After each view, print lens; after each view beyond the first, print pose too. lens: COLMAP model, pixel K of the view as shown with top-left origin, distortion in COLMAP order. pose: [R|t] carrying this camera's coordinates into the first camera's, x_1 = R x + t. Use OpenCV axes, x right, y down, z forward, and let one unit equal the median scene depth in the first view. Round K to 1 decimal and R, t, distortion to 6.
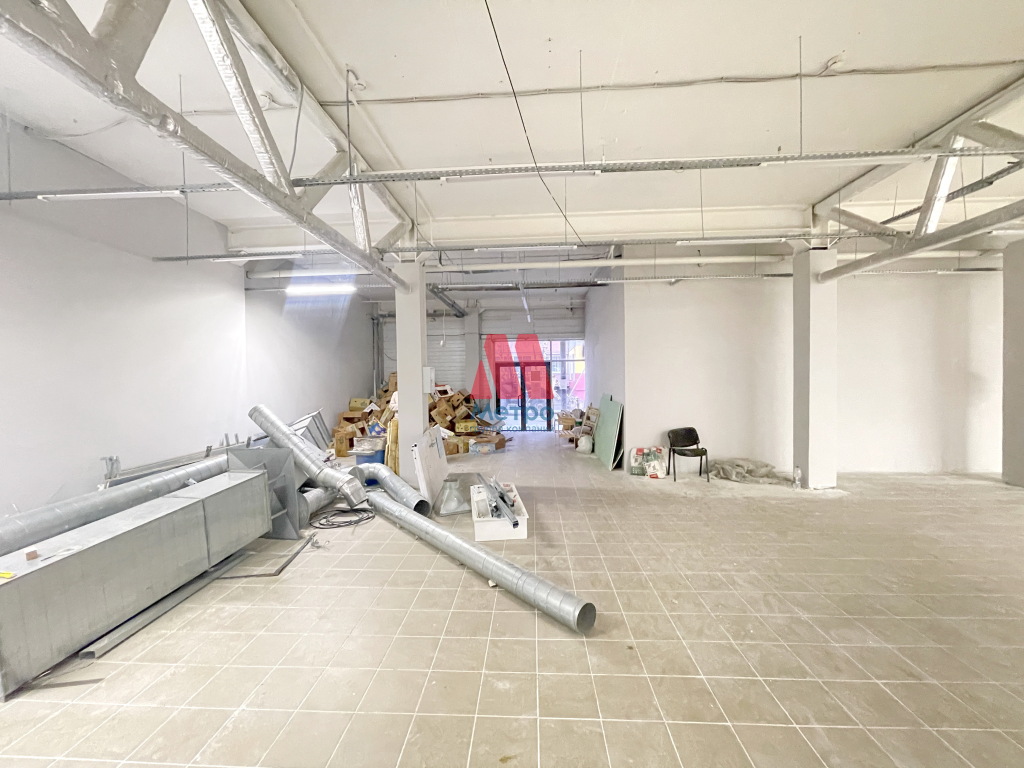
lens RADIAL K [[411.7, 0, 510.1], [0, 411.7, 384.8], [0, 0, 1]] dist [0.000748, 0.000108]
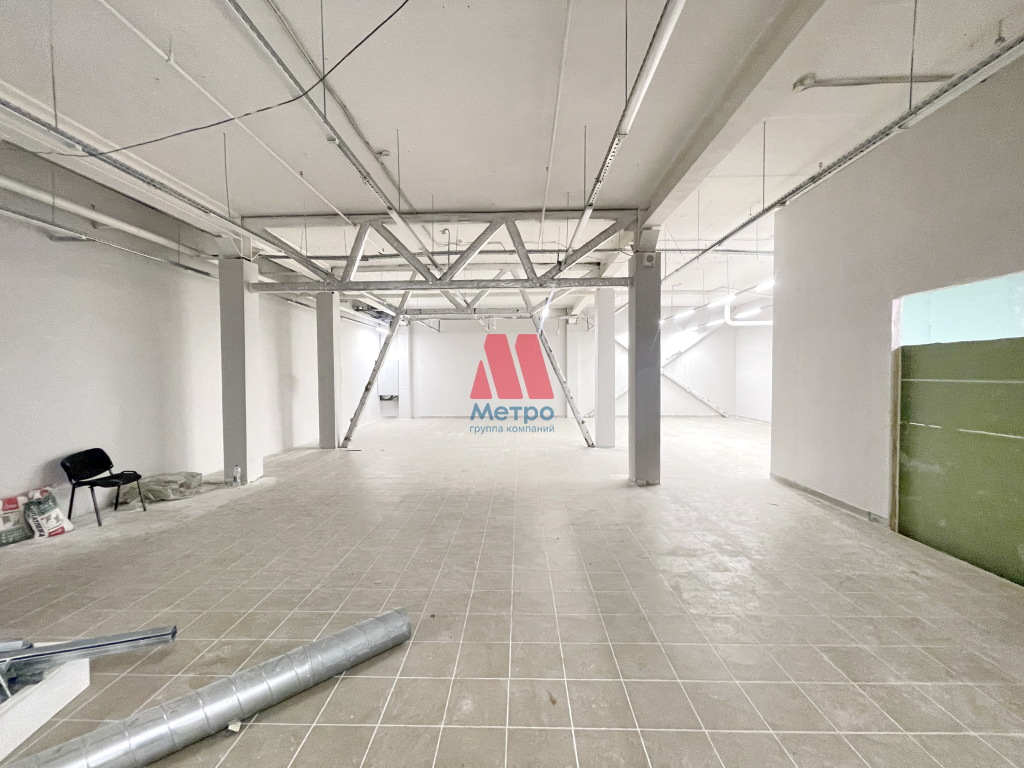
lens RADIAL K [[411.7, 0, 510.1], [0, 411.7, 384.8], [0, 0, 1]] dist [0.000748, 0.000108]
pose [[-0.028345, -0.010648, 0.999541, -0.353064], [0.022422, 0.999685, 0.011286, 0.000711], [-0.999347, 0.022731, -0.028098, 0.344424]]
